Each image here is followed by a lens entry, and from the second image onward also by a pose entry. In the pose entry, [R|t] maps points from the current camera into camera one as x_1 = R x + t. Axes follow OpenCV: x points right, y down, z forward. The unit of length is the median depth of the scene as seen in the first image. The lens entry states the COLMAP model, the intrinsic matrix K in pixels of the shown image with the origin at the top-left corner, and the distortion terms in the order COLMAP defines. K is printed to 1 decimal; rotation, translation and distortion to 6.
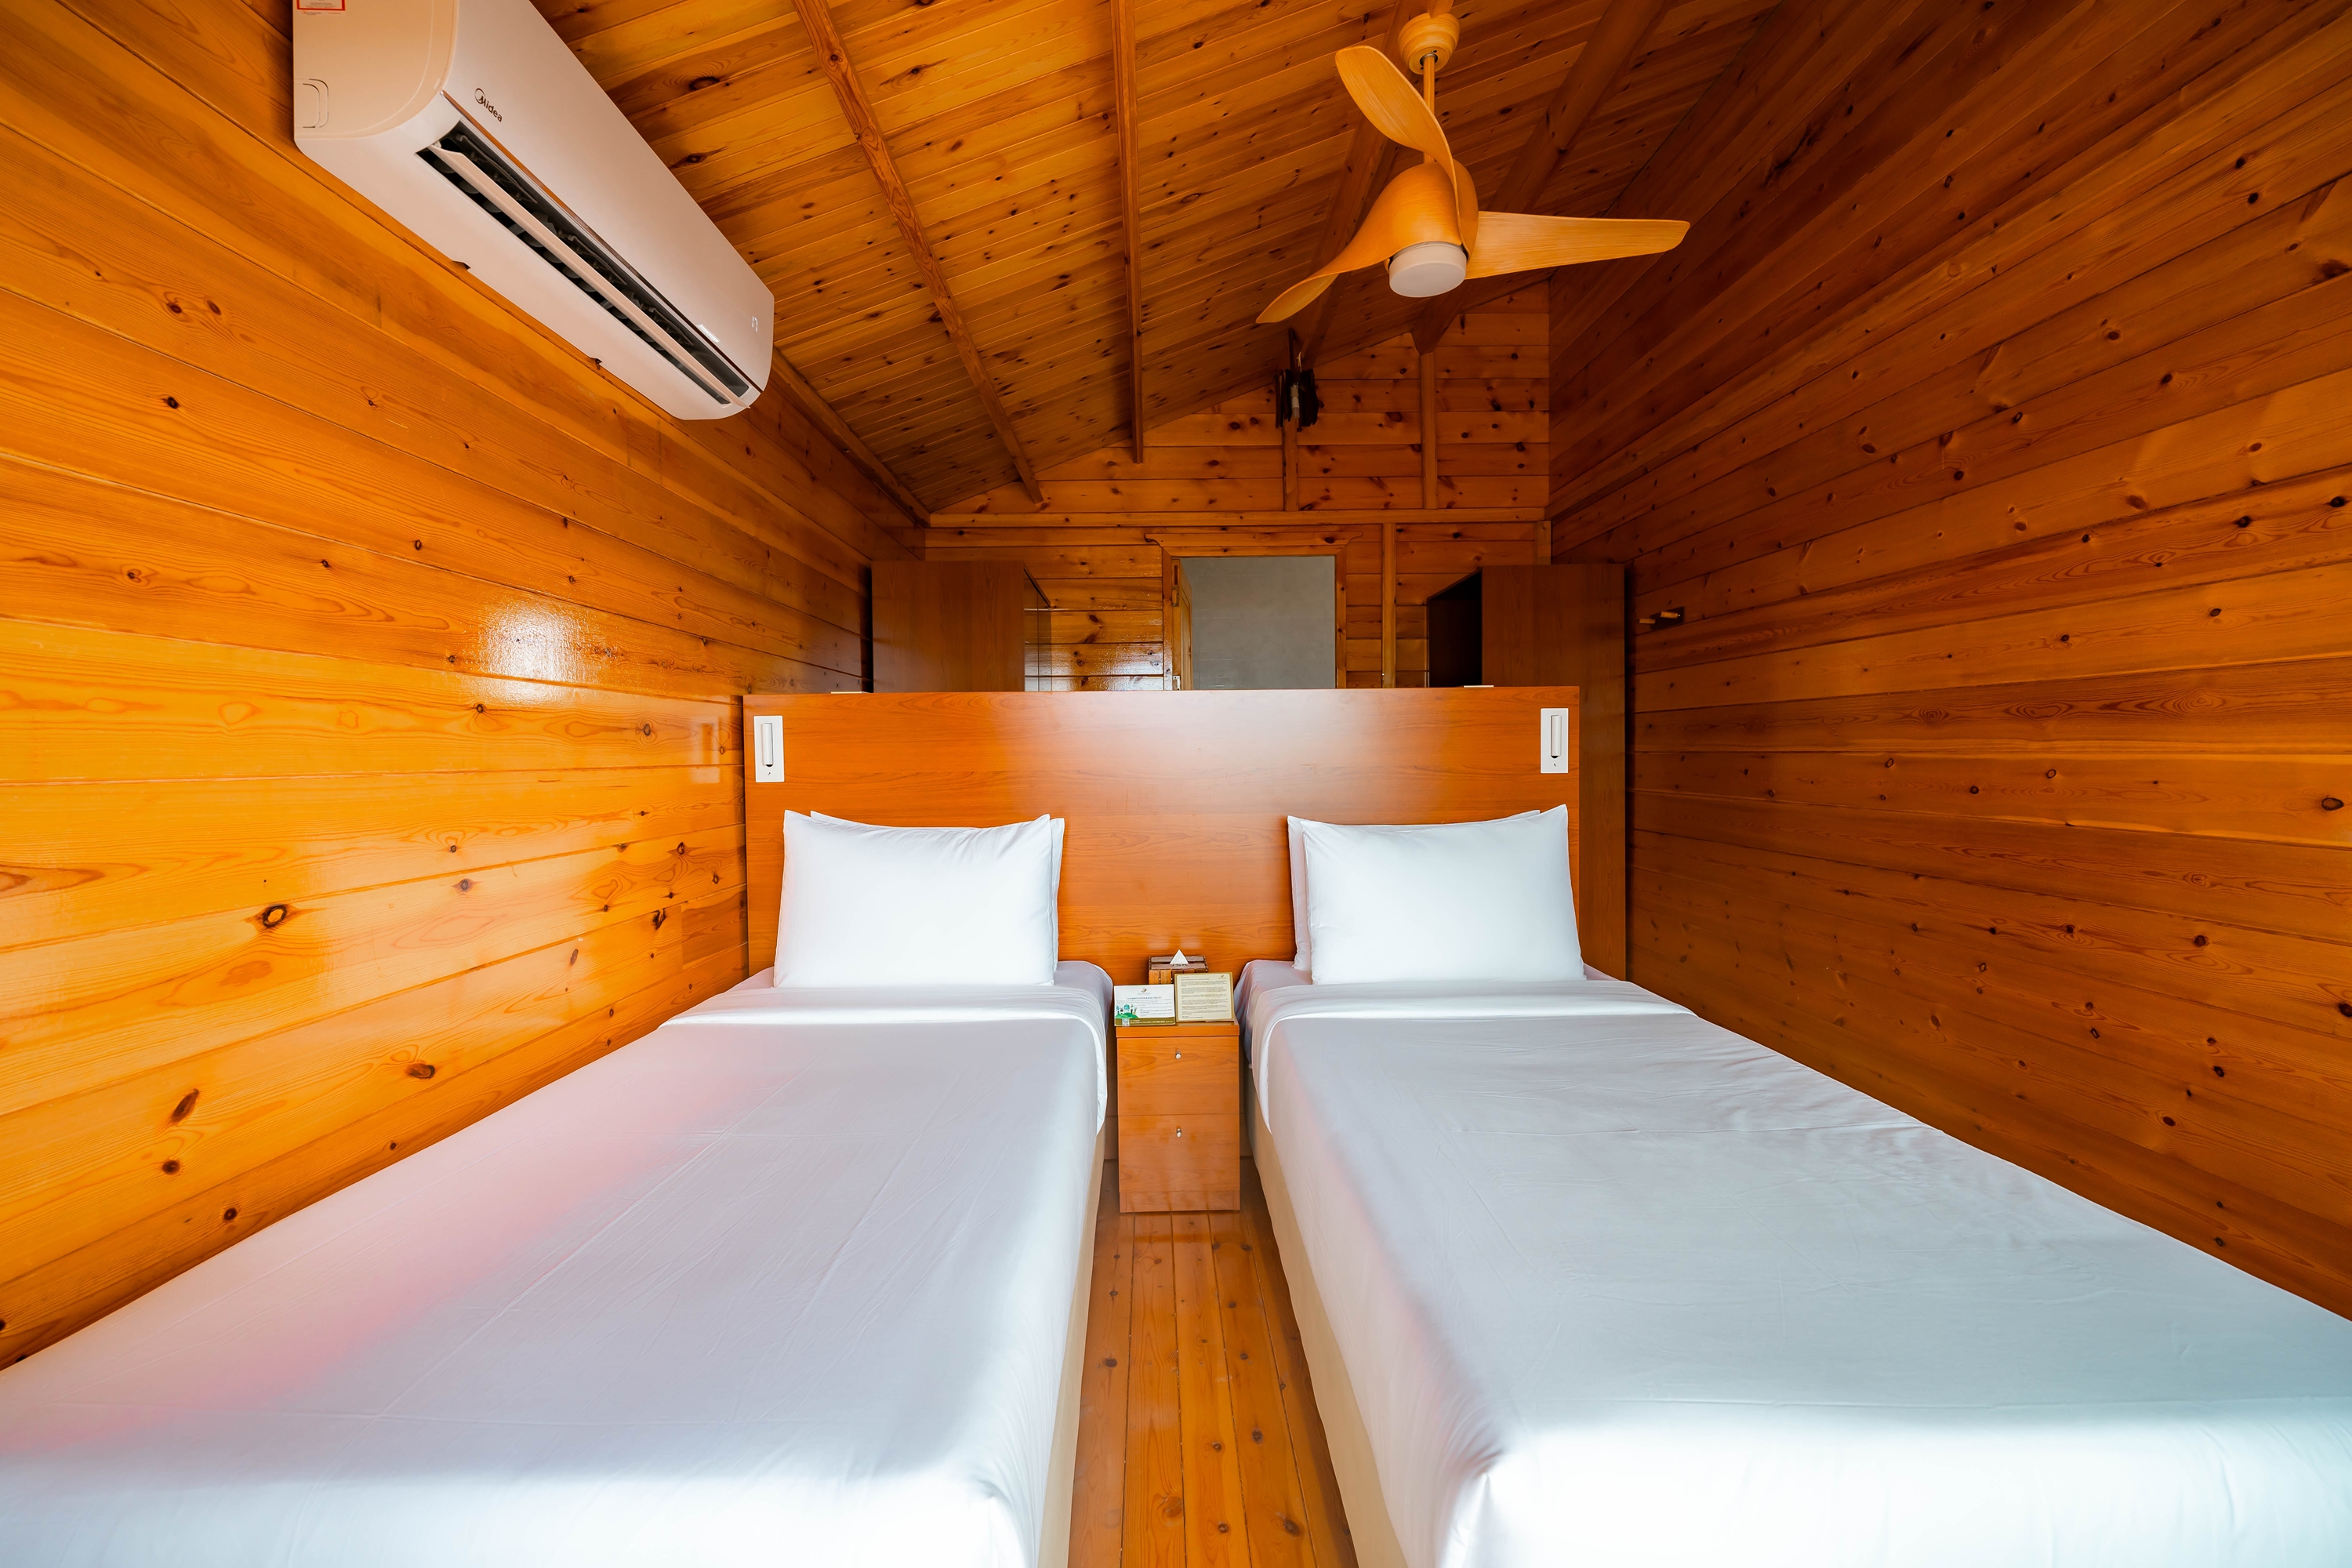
lens RADIAL K [[936.2, 0, 1181.8], [0, 936.2, 776.6], [0, 0, 1]] dist [0.001714, 0.000096]
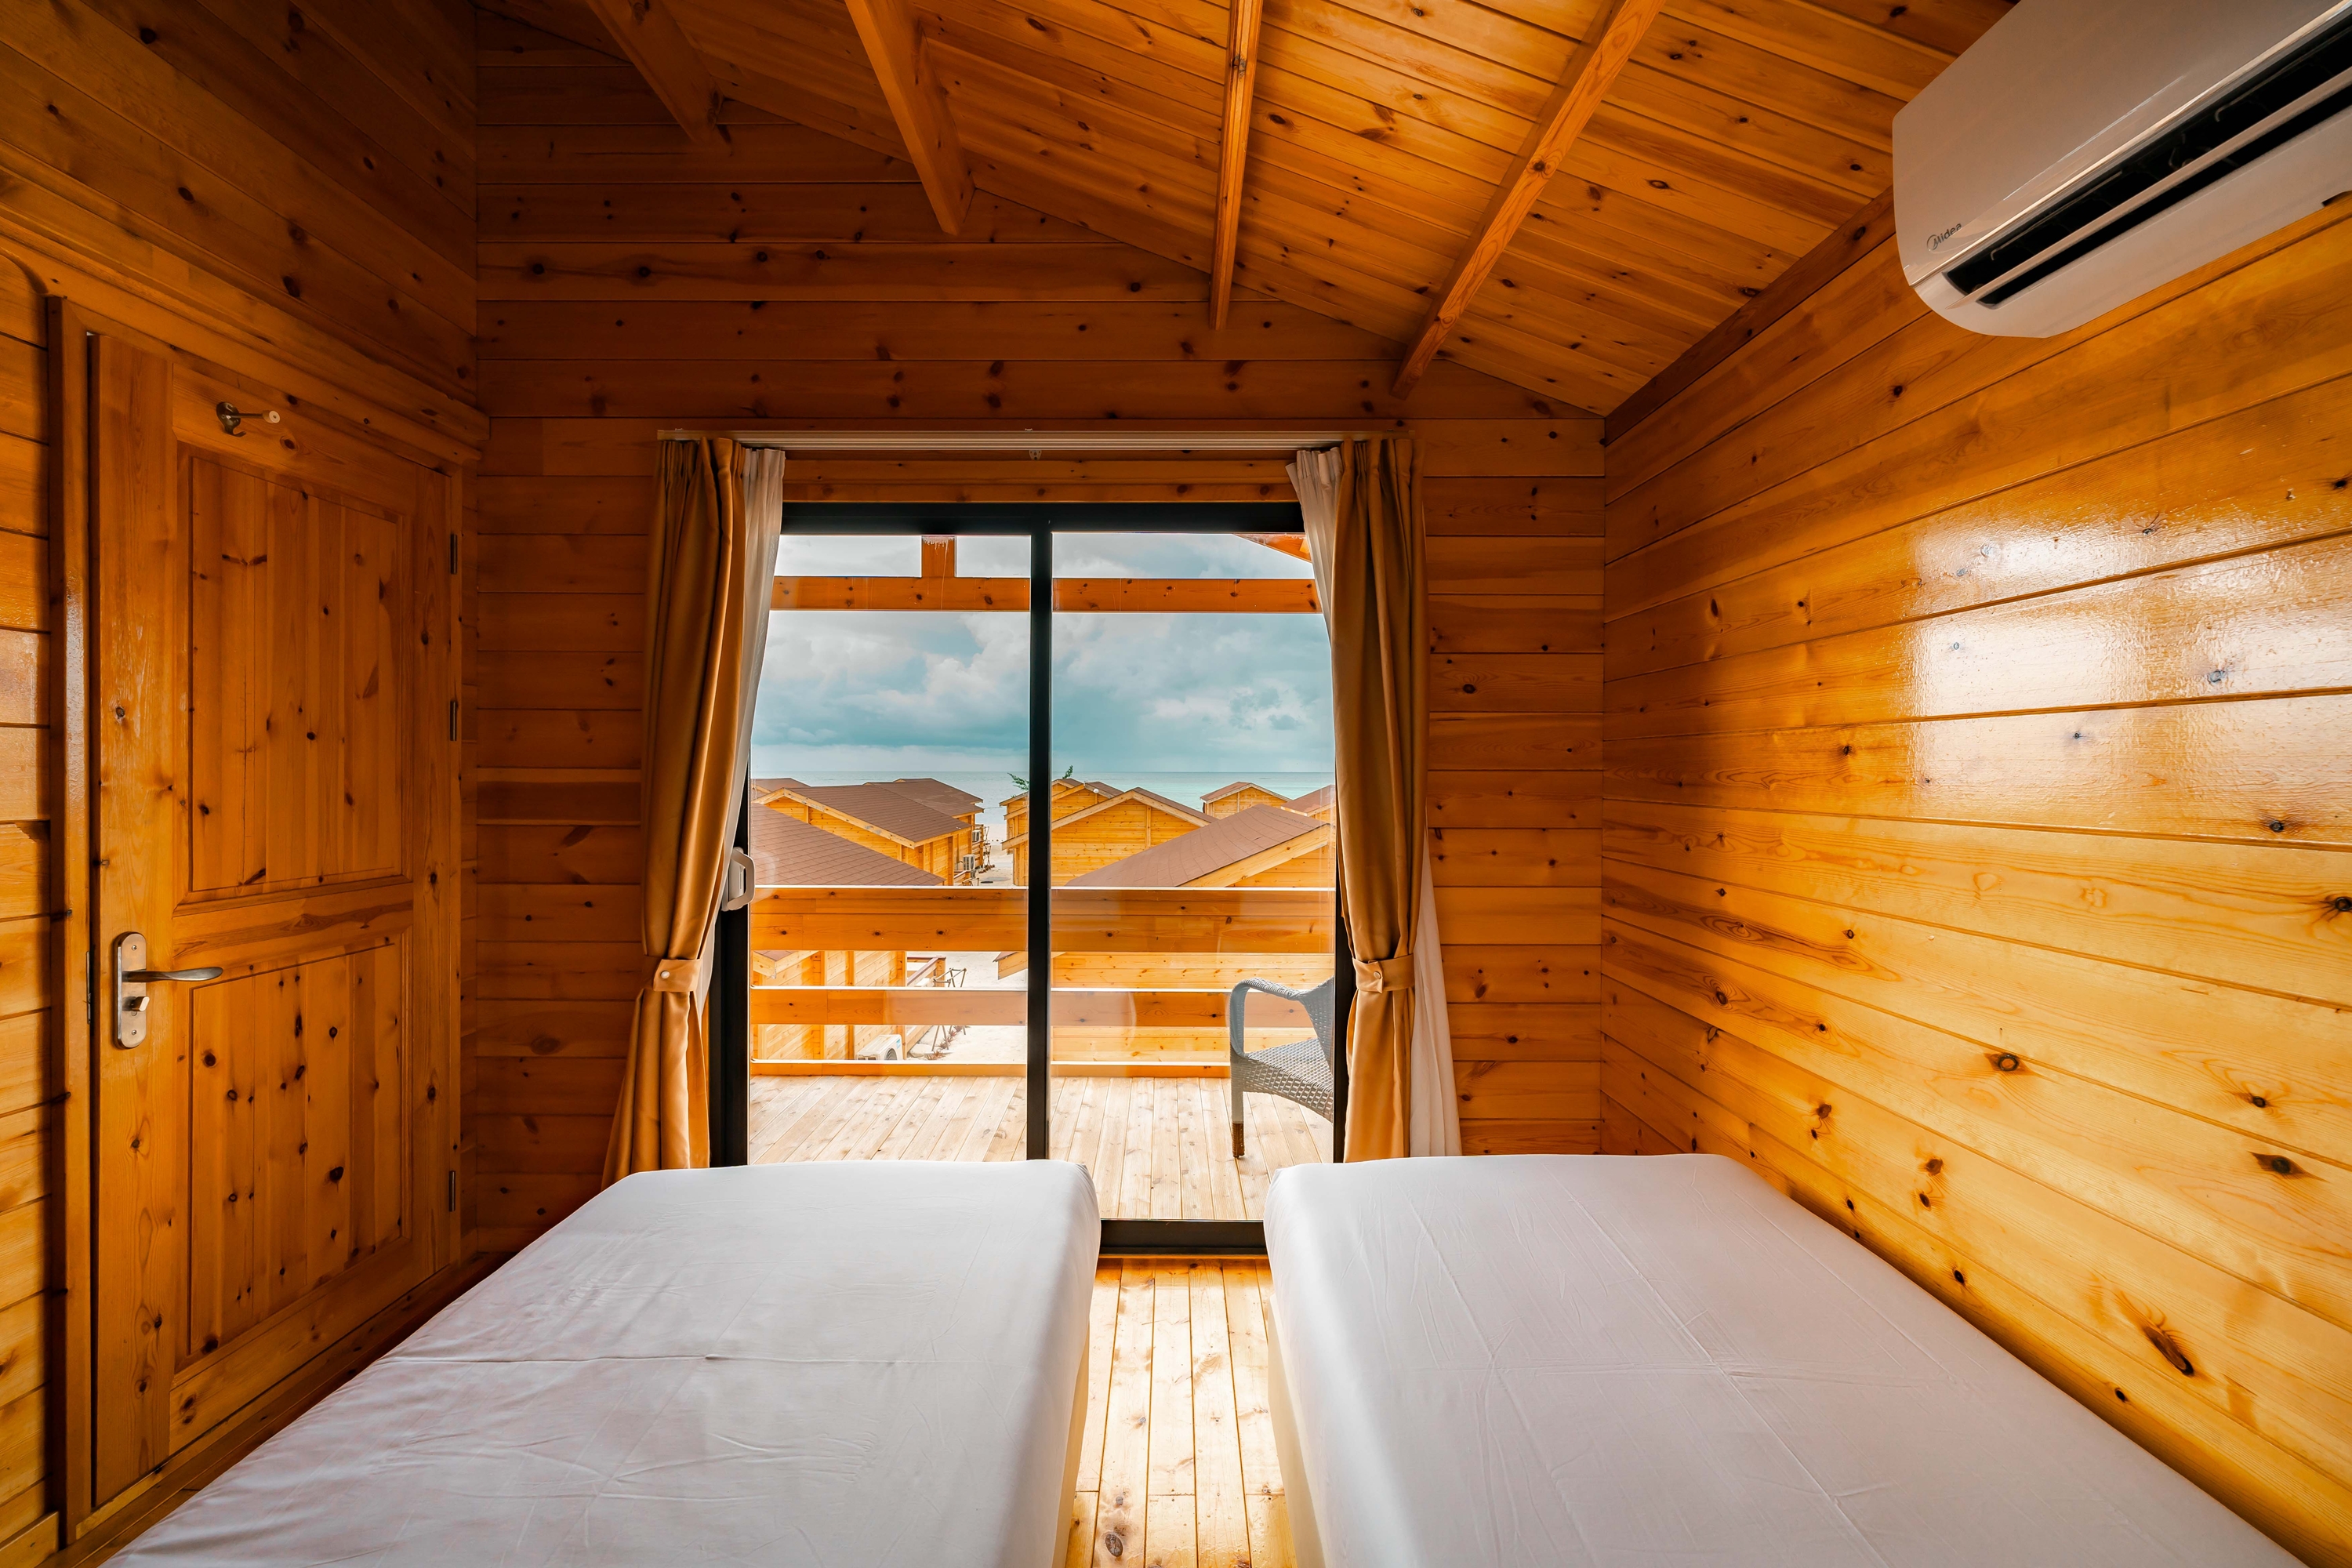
lens RADIAL K [[936.2, 0, 1181.8], [0, 936.2, 776.6], [0, 0, 1]] dist [0.001714, 0.000096]
pose [[-0.999648, 0.010940, 0.024167, -0.007507], [0.011512, 0.999654, 0.023660, -0.198592], [-0.023900, 0.023930, -0.999428, 1.808497]]
